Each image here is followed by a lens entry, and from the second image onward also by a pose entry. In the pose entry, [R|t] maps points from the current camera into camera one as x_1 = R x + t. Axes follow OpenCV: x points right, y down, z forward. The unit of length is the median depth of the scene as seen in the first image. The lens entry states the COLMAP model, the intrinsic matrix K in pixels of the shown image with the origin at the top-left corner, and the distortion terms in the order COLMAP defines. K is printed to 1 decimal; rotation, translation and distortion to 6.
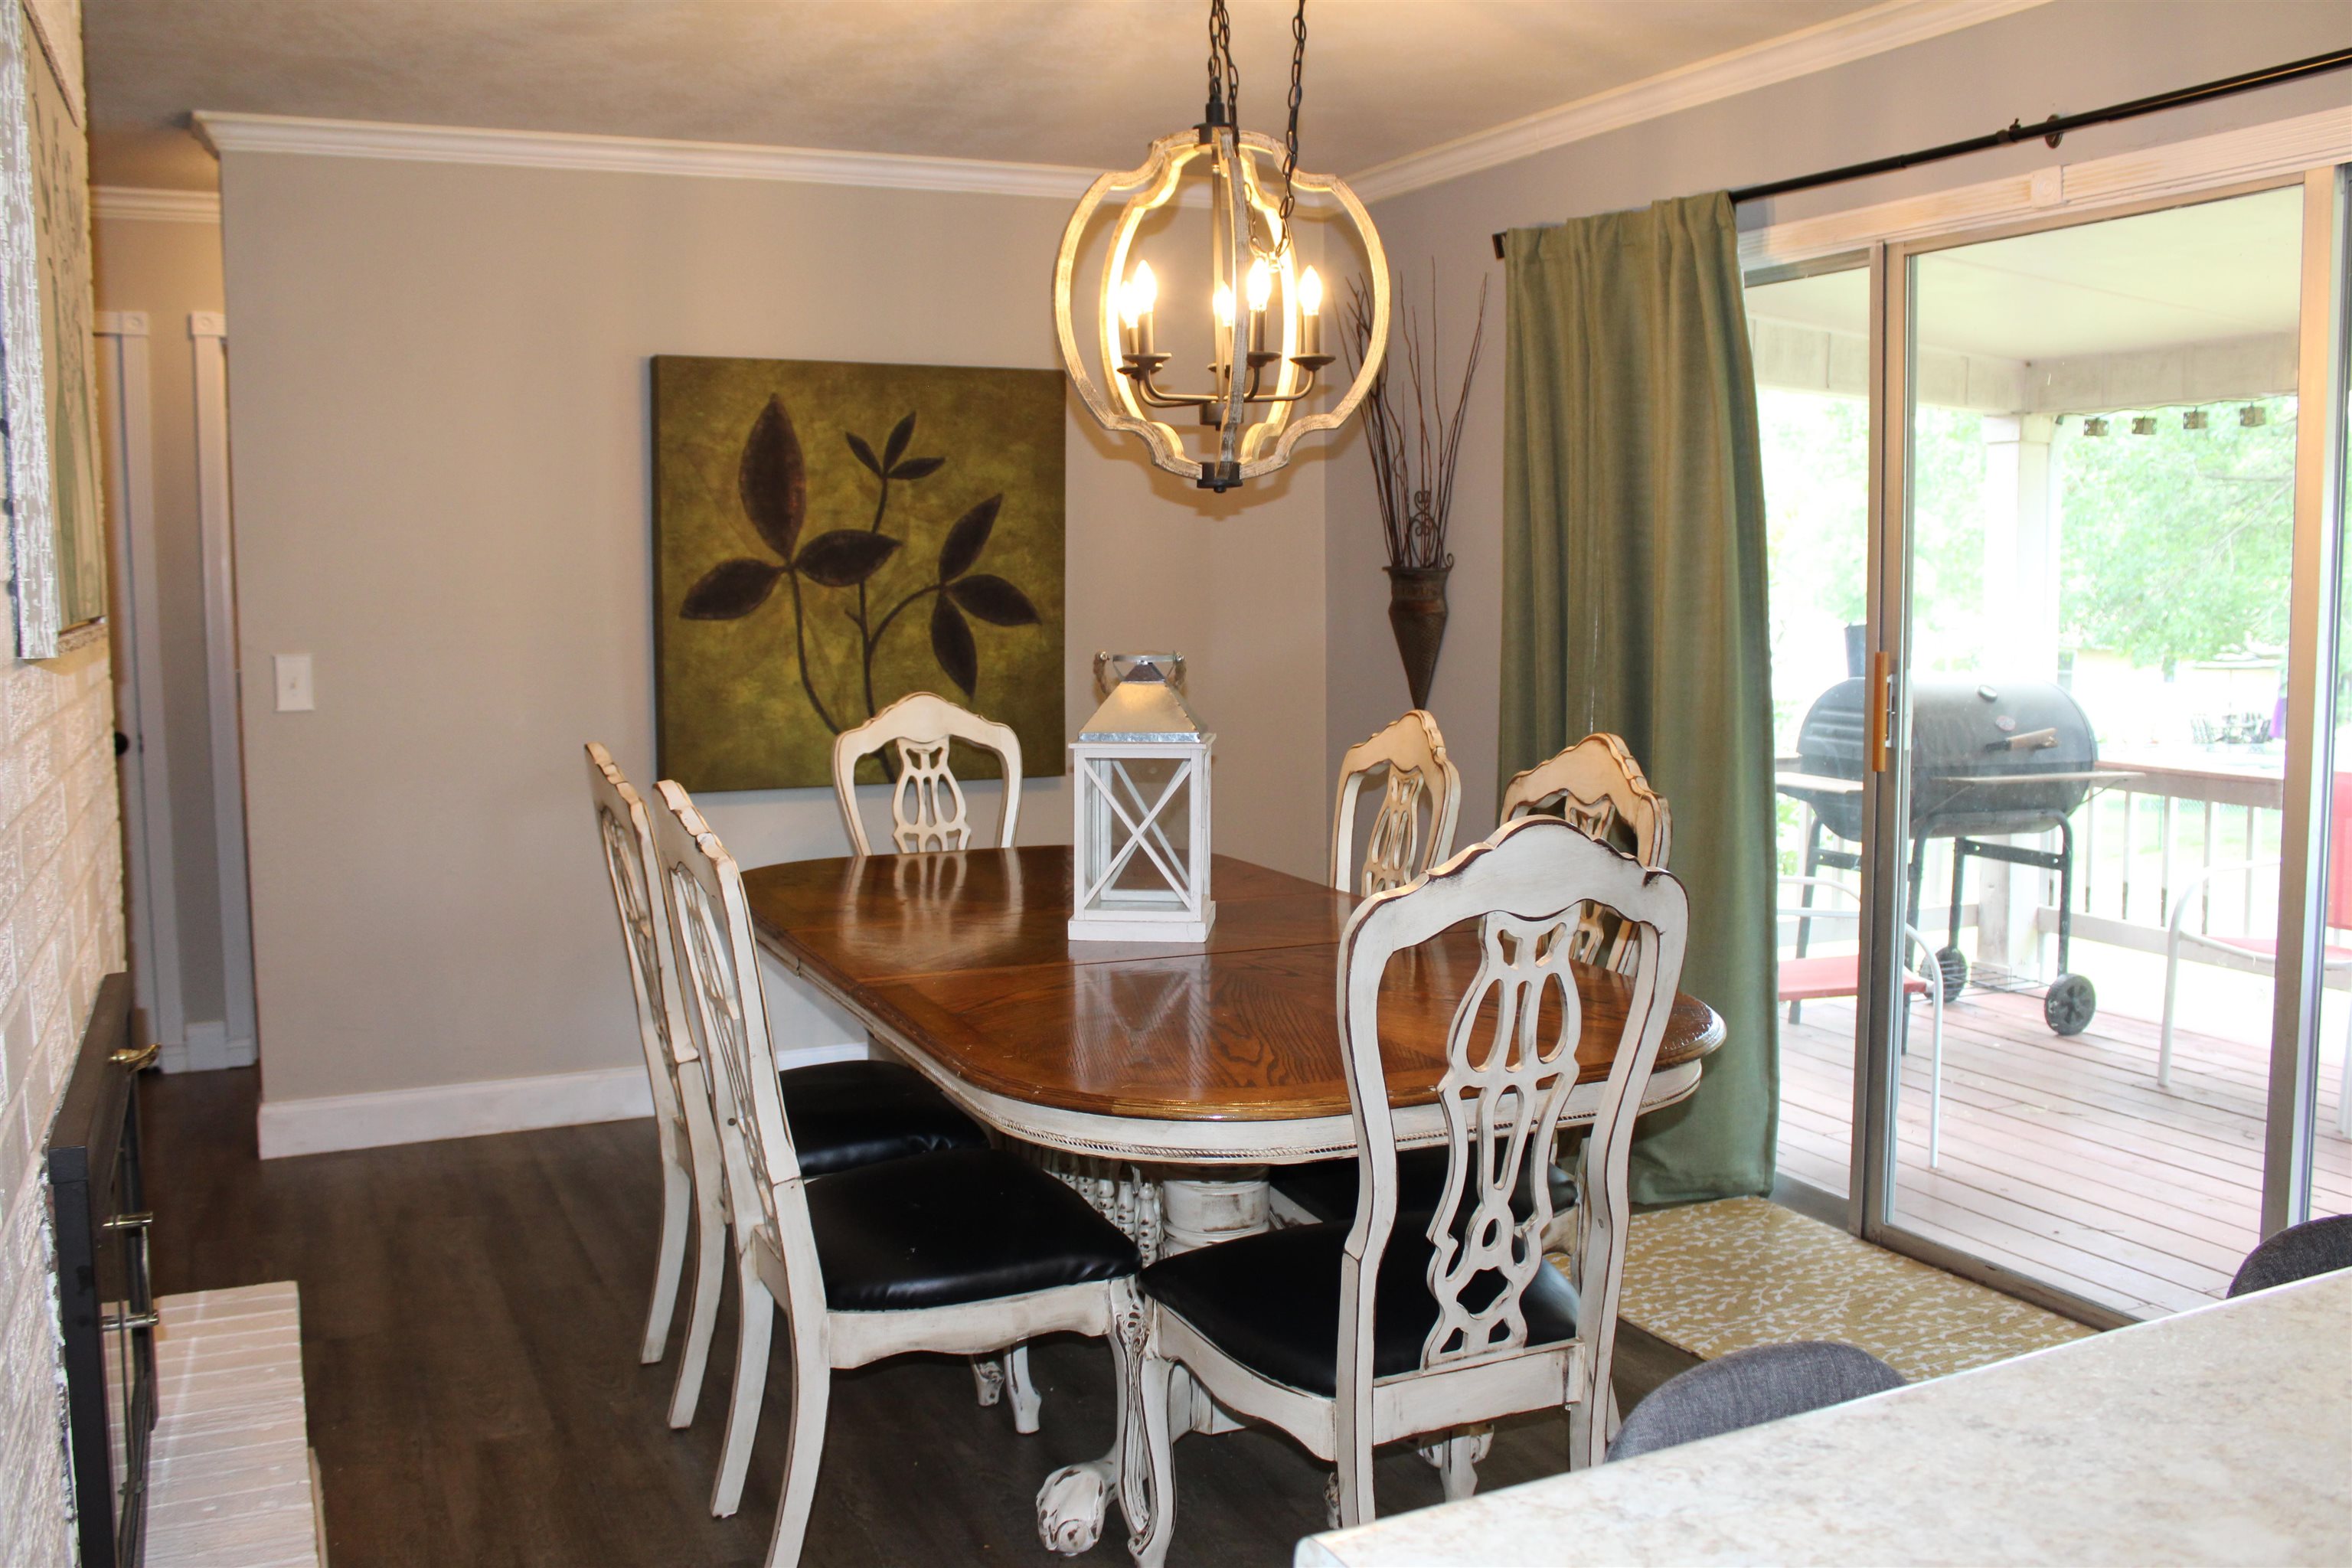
lens RADIAL K [[2036.2, 0, 1168.1], [0, 2036.2, 768.8], [0, 0, 1]] dist [-0.161864, 0.146675]
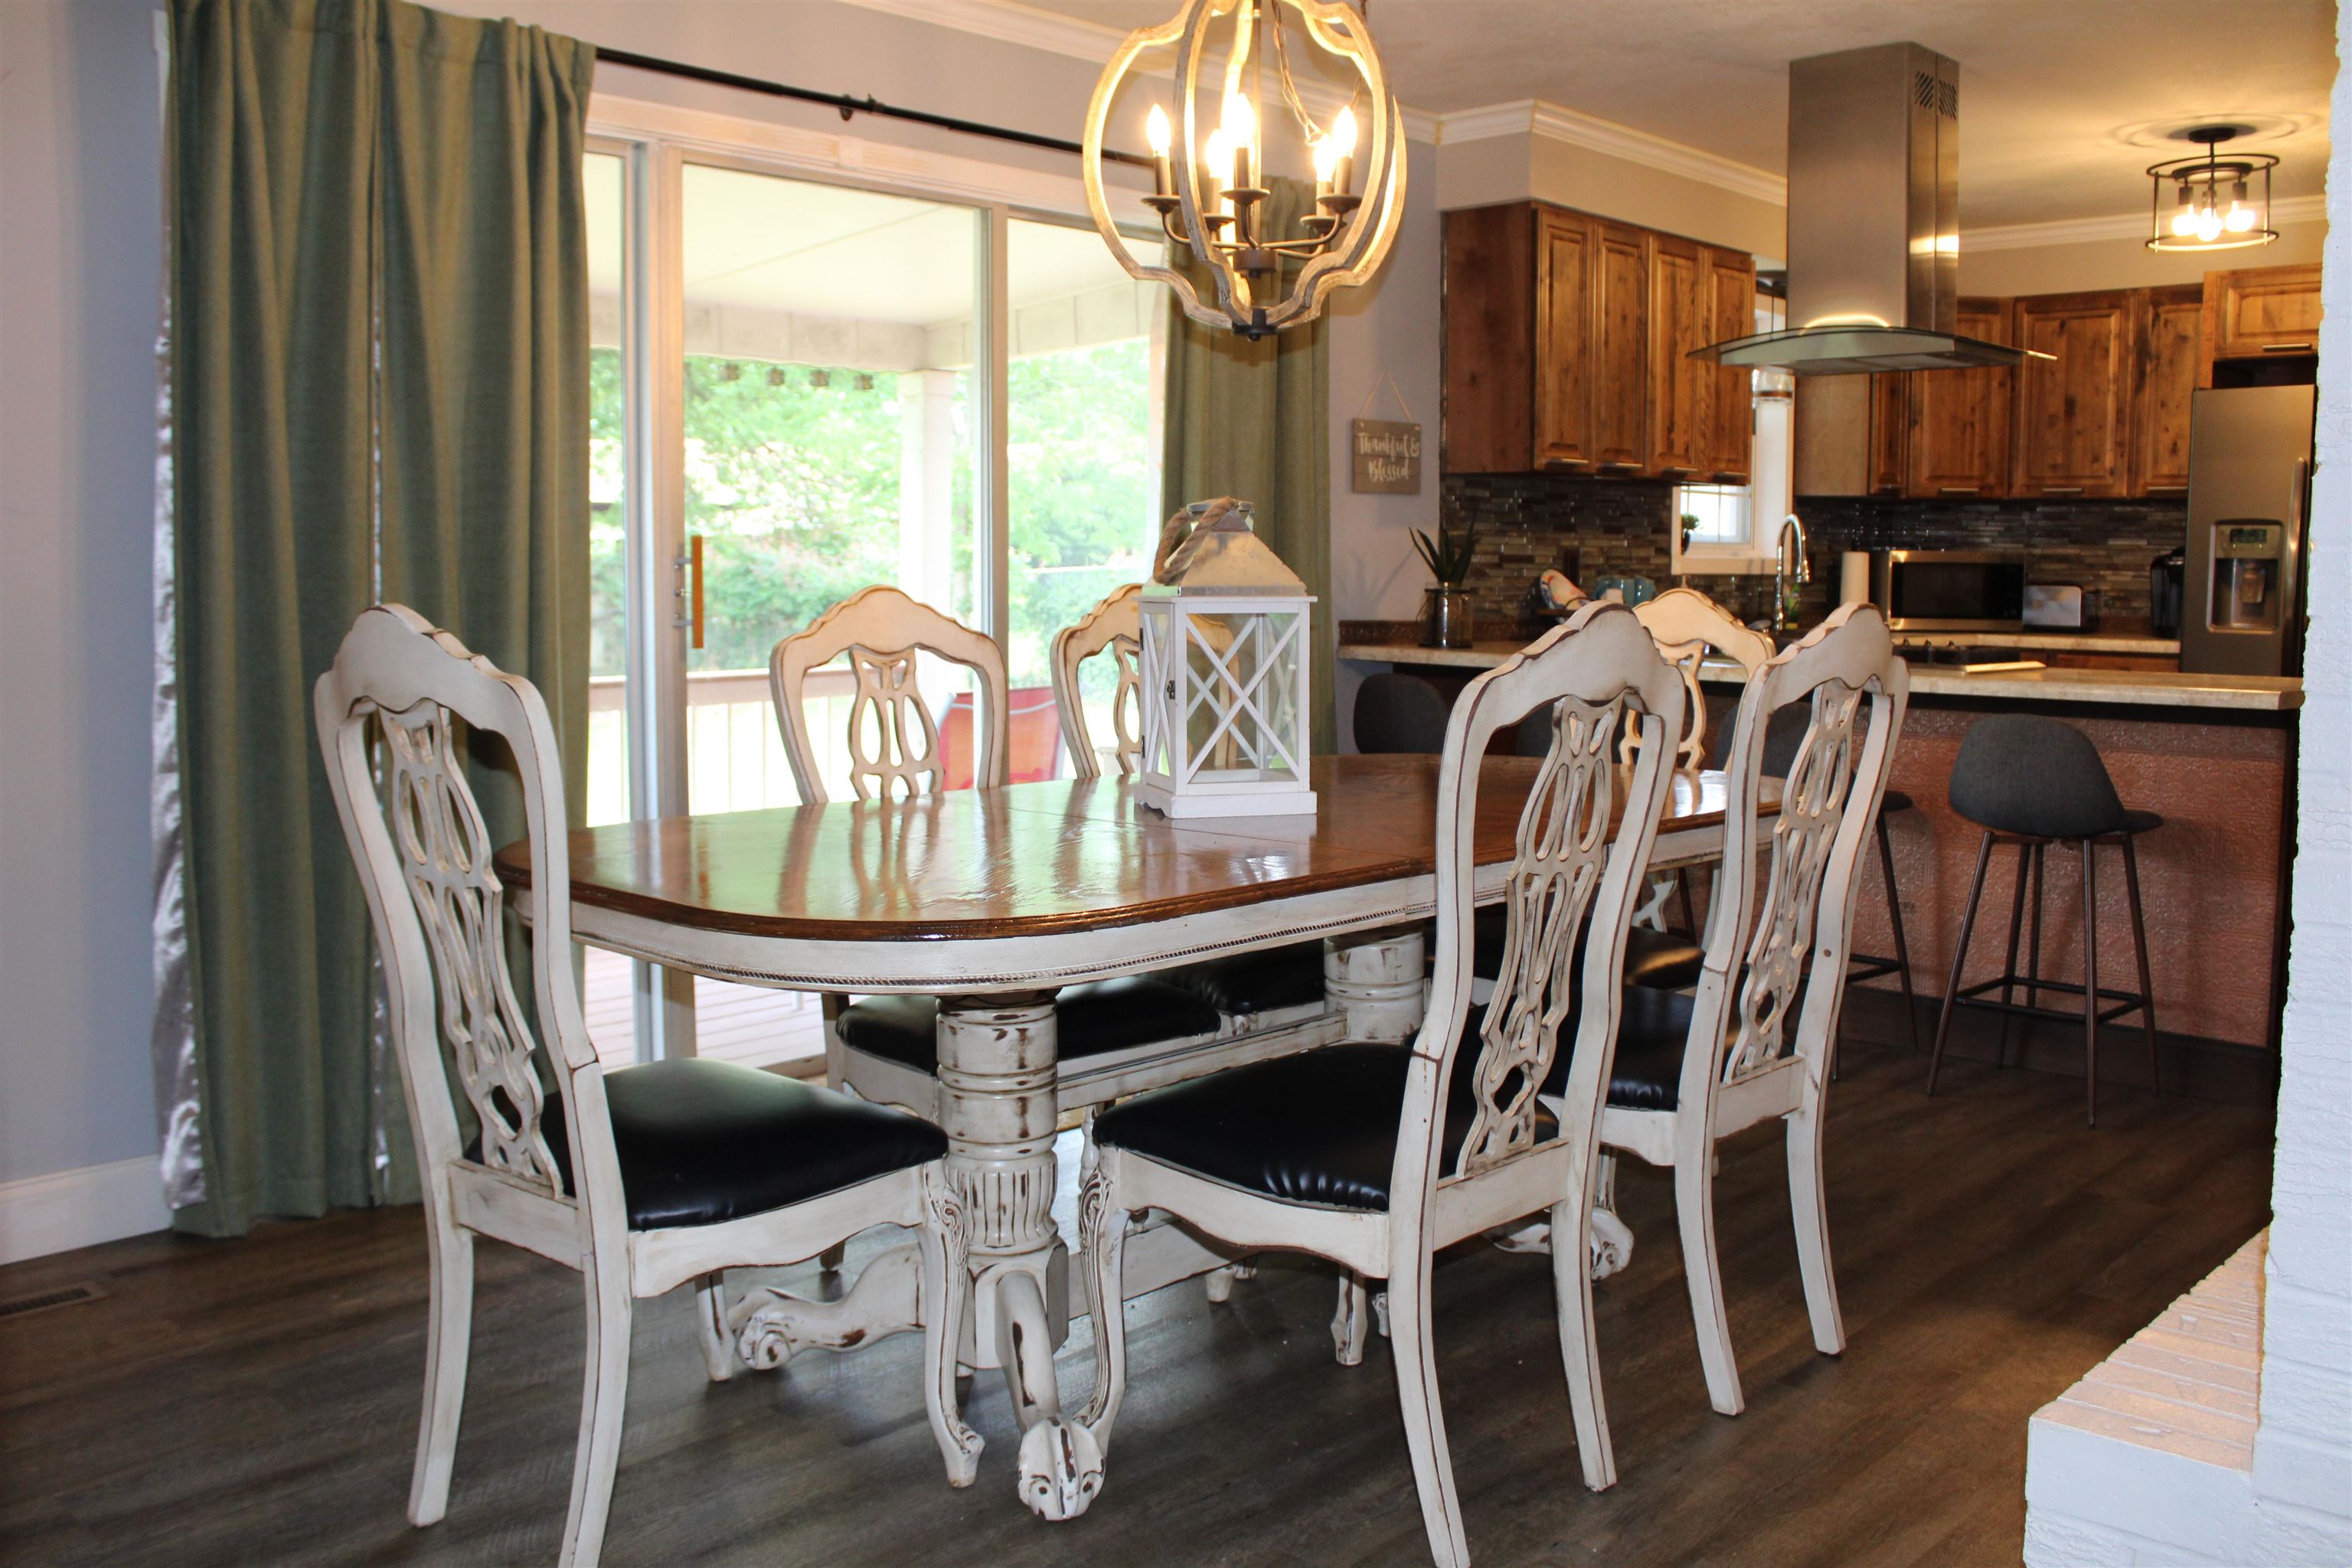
lens RADIAL K [[2036.2, 0, 1168.1], [0, 2036.2, 768.8], [0, 0, 1]] dist [-0.161864, 0.146675]
pose [[-0.356907, -0.089164, 0.929875, -0.723152], [0.089832, 0.987545, 0.129174, -0.049656], [-0.929811, 0.129636, -0.344452, 1.131358]]
